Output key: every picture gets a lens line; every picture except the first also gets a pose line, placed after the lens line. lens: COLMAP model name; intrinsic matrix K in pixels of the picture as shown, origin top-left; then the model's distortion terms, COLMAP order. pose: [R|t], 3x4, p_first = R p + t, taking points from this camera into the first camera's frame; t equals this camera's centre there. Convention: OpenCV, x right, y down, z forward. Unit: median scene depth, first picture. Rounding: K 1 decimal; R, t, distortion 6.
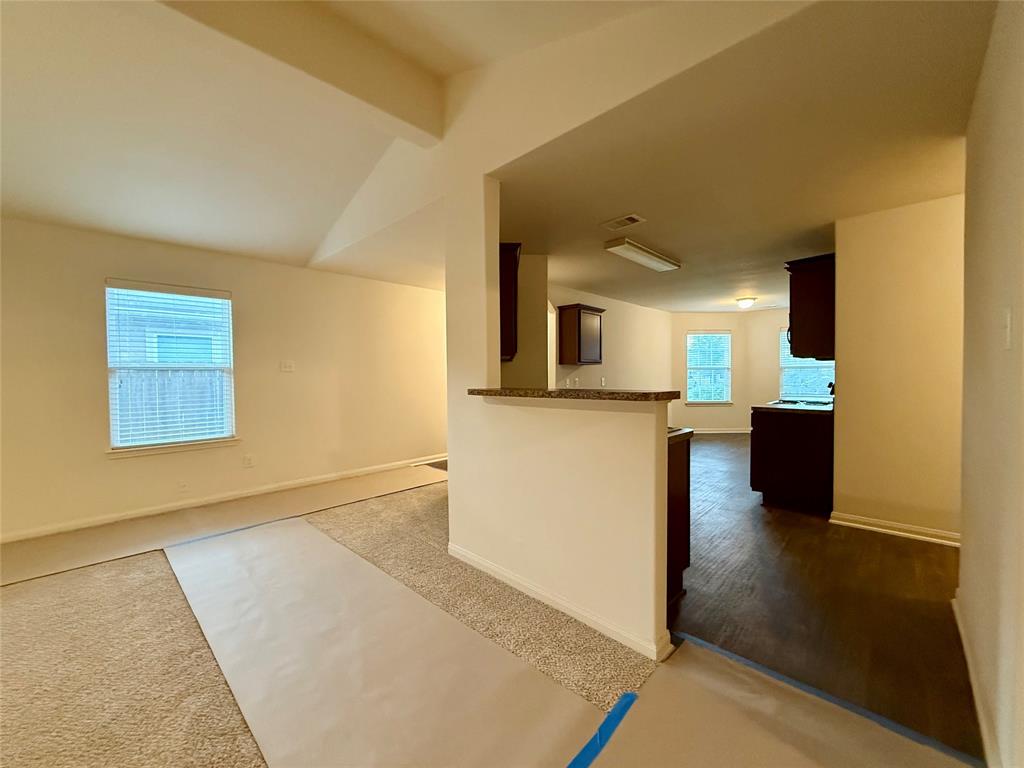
lens RADIAL K [[404.6, 0, 512.0], [0, 404.6, 384.0], [0, 0, 1]] dist [0.000440, 0.000057]
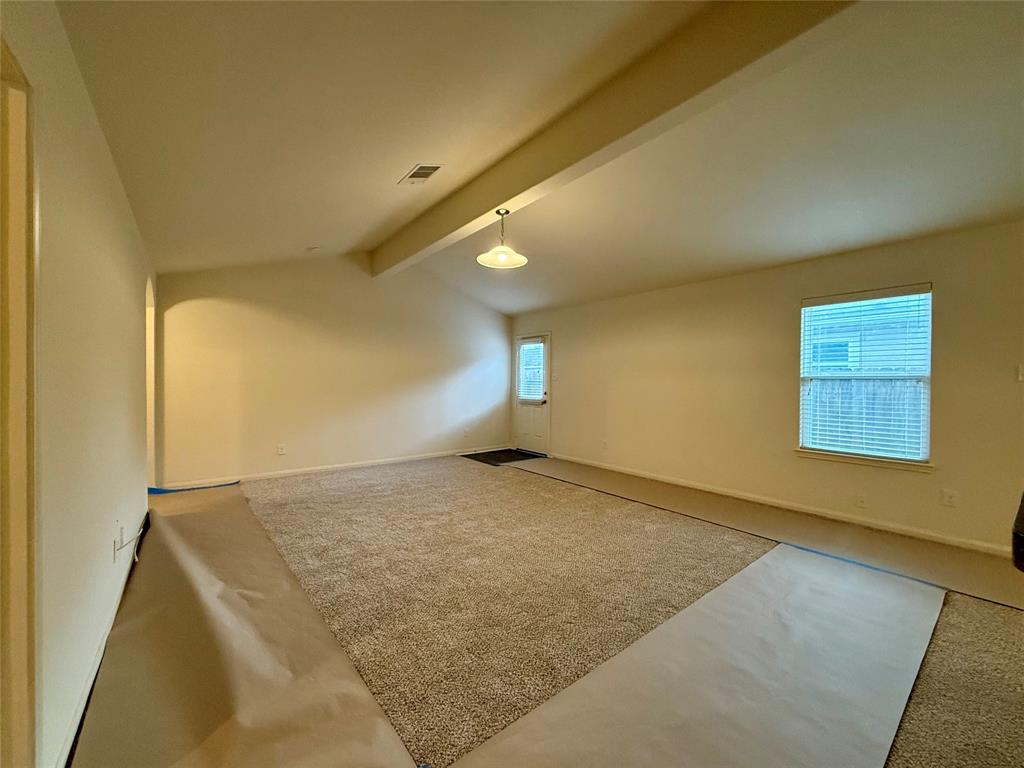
lens RADIAL K [[404.6, 0, 512.0], [0, 404.6, 384.0], [0, 0, 1]] dist [0.000440, 0.000057]
pose [[-0.141964, 0.012314, -0.989795, 0.260973], [-0.032738, 0.999317, 0.017128, -0.013400], [0.989330, 0.034835, -0.141464, 0.345730]]
